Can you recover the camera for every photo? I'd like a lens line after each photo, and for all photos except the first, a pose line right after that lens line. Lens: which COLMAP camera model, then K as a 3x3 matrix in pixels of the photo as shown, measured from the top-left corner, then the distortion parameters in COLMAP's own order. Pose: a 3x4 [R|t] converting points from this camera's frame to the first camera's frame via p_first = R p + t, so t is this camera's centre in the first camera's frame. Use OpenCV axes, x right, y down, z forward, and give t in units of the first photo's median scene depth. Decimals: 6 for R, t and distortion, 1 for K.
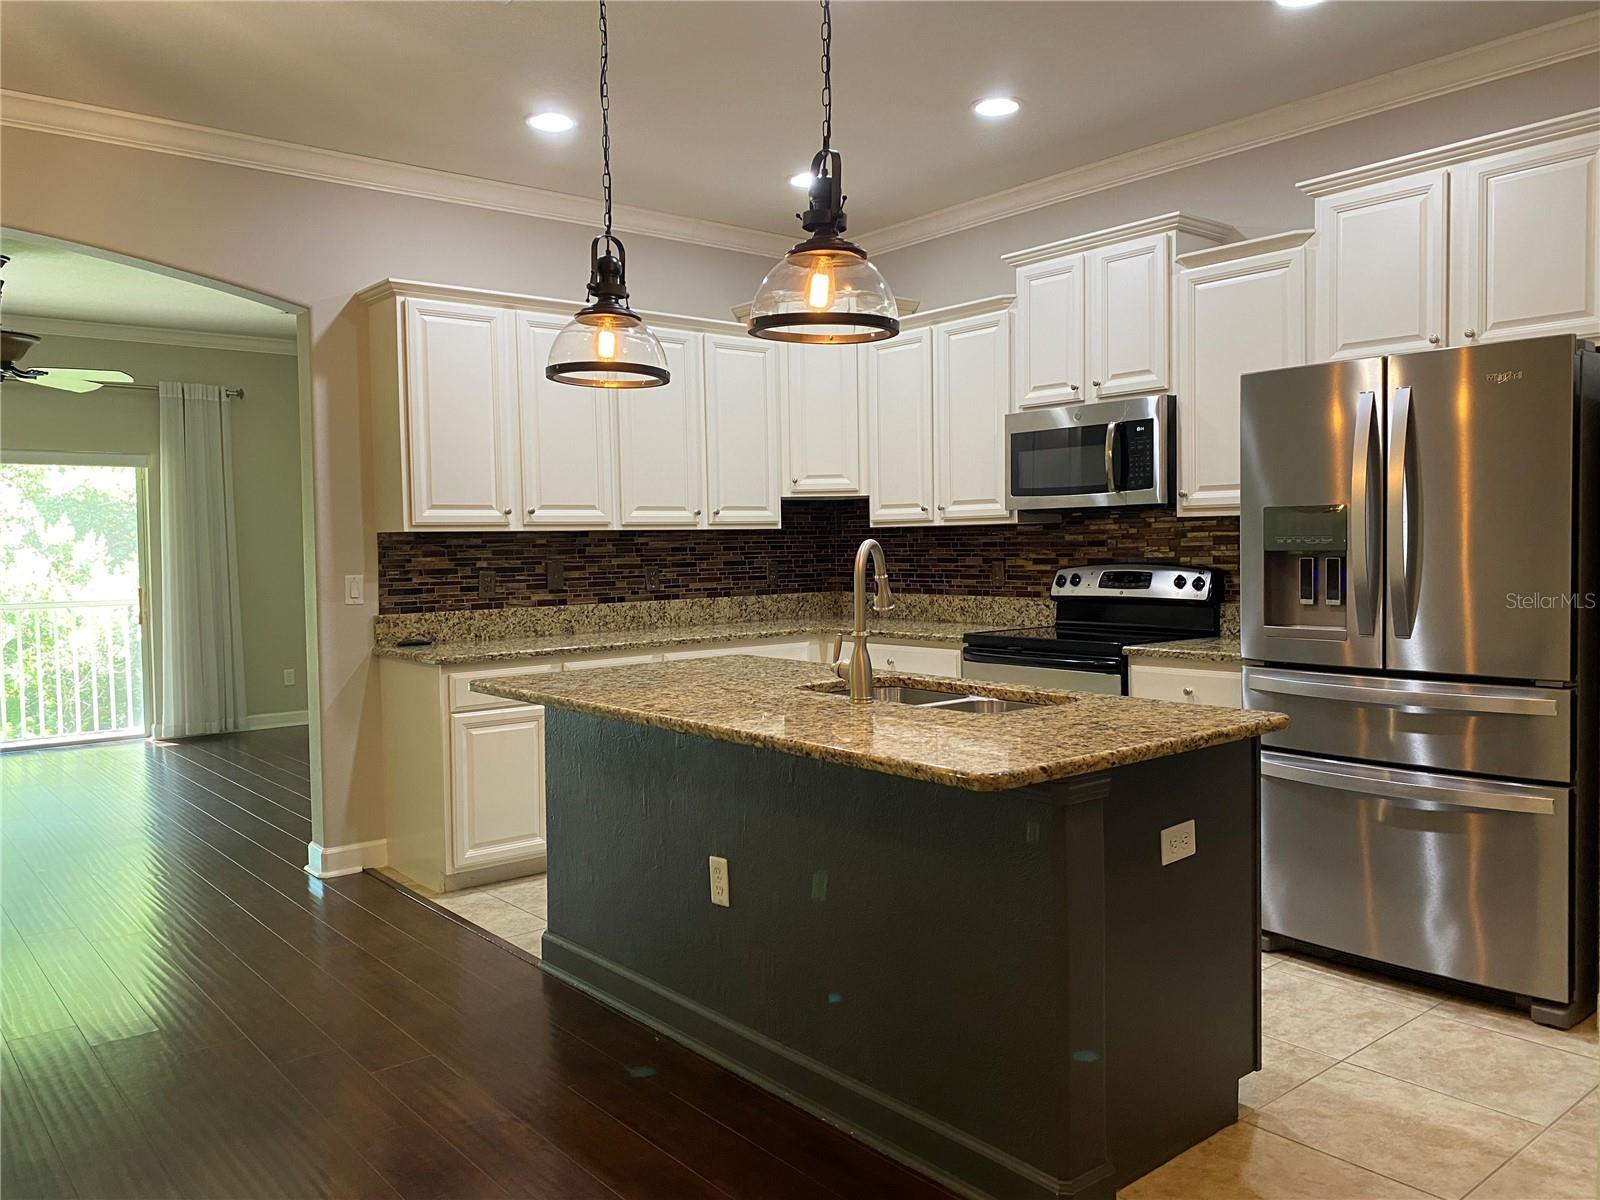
lens RADIAL K [[1216.1, 0, 817.5], [0, 1216.1, 587.8], [0, 0, 1]] dist [0.059094, -0.085712]
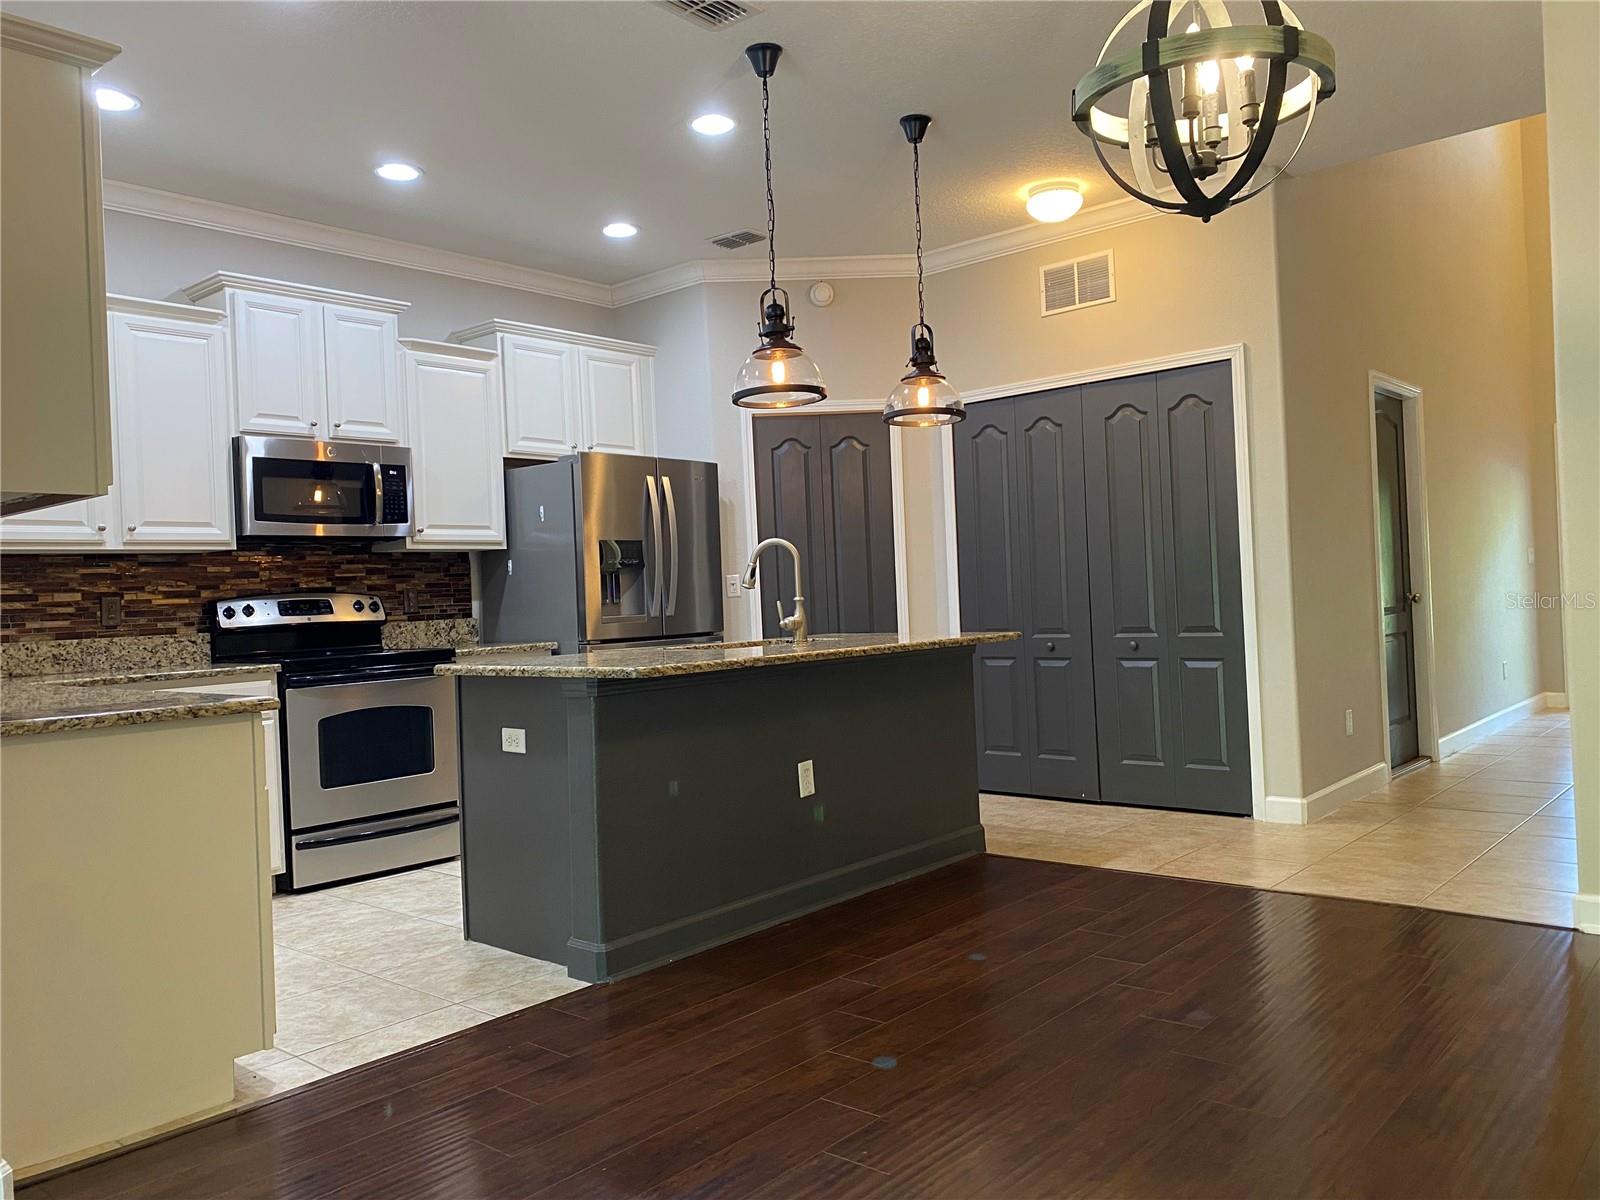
lens RADIAL K [[1200.6, 0, 810.7], [0, 1200.6, 596.1], [0, 0, 1]] dist [0.045355, -0.112417]
pose [[-0.164607, 0.020890, 0.986138, -0.870343], [0.081810, 0.996620, -0.007456, 0.027895], [-0.982961, 0.079449, -0.165760, 0.737883]]
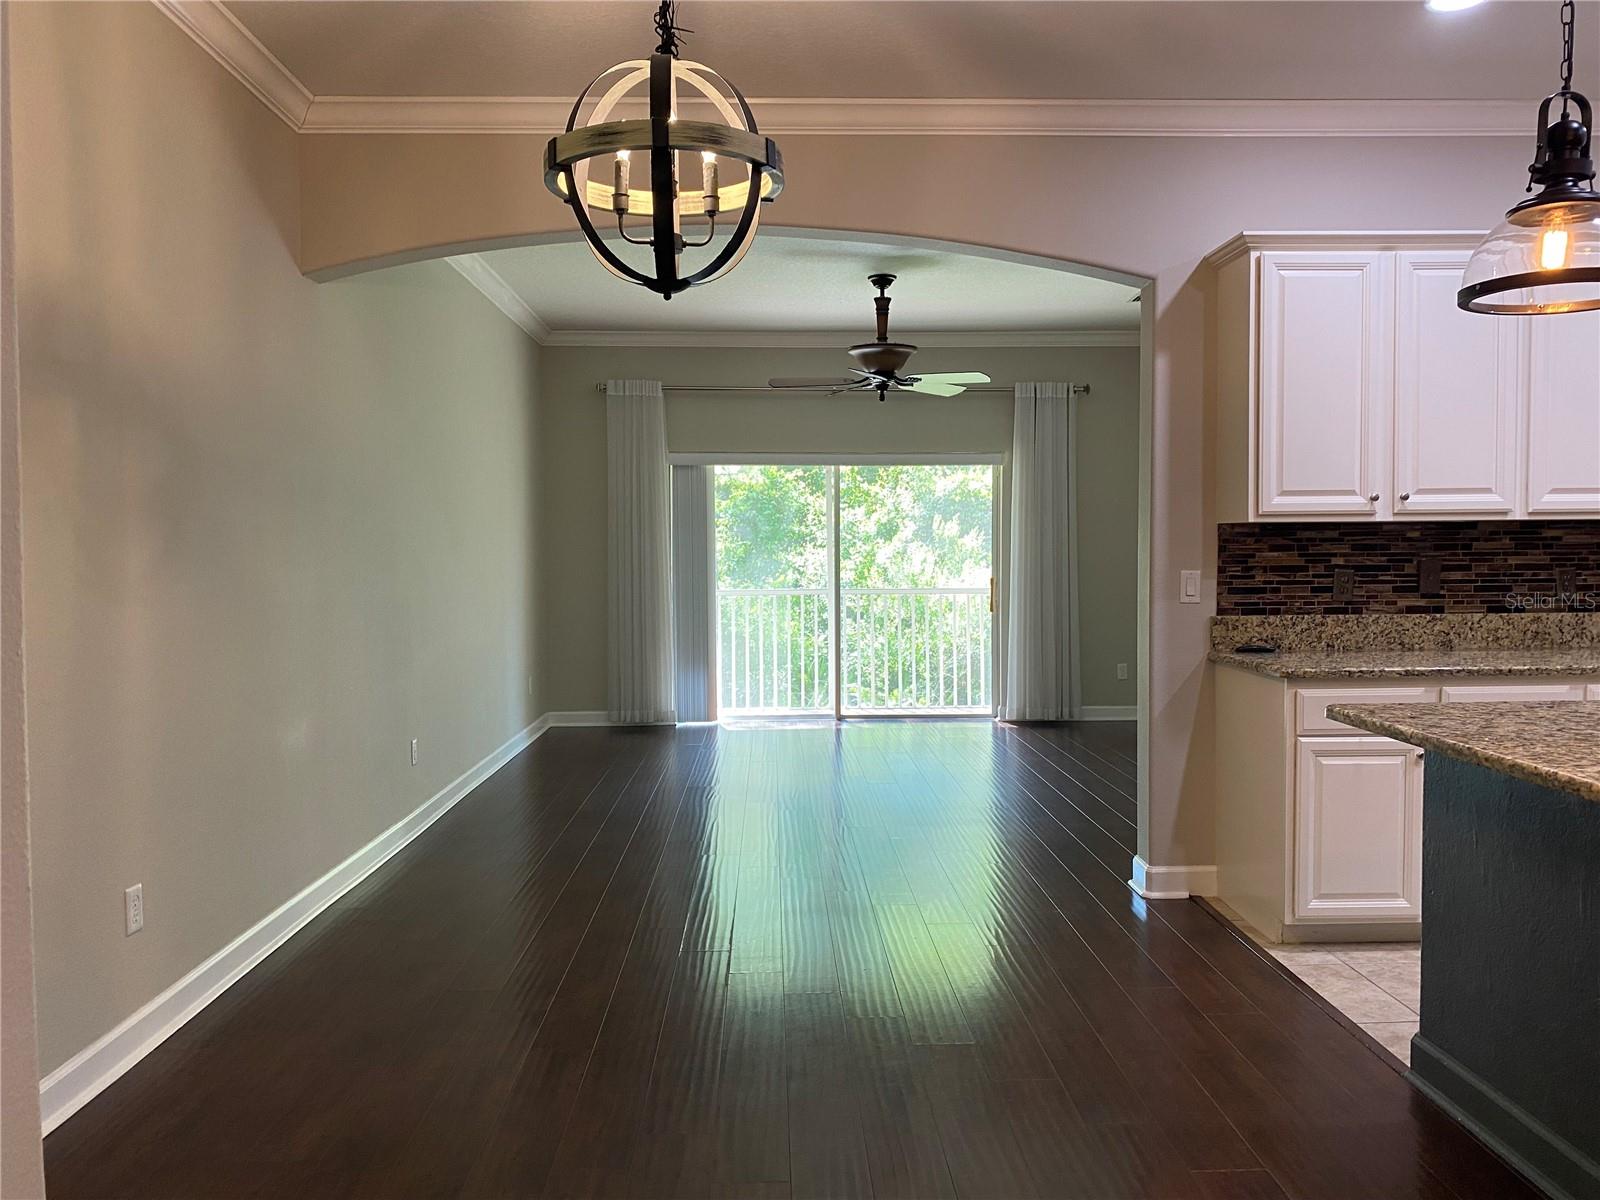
lens RADIAL K [[1200.6, 0, 810.7], [0, 1200.6, 596.1], [0, 0, 1]] dist [0.045355, -0.112417]
pose [[0.787284, 0.036072, -0.615535, -0.049416], [-0.029569, 0.999347, 0.020744, -0.001541], [0.615881, 0.001870, 0.787837, 0.122318]]
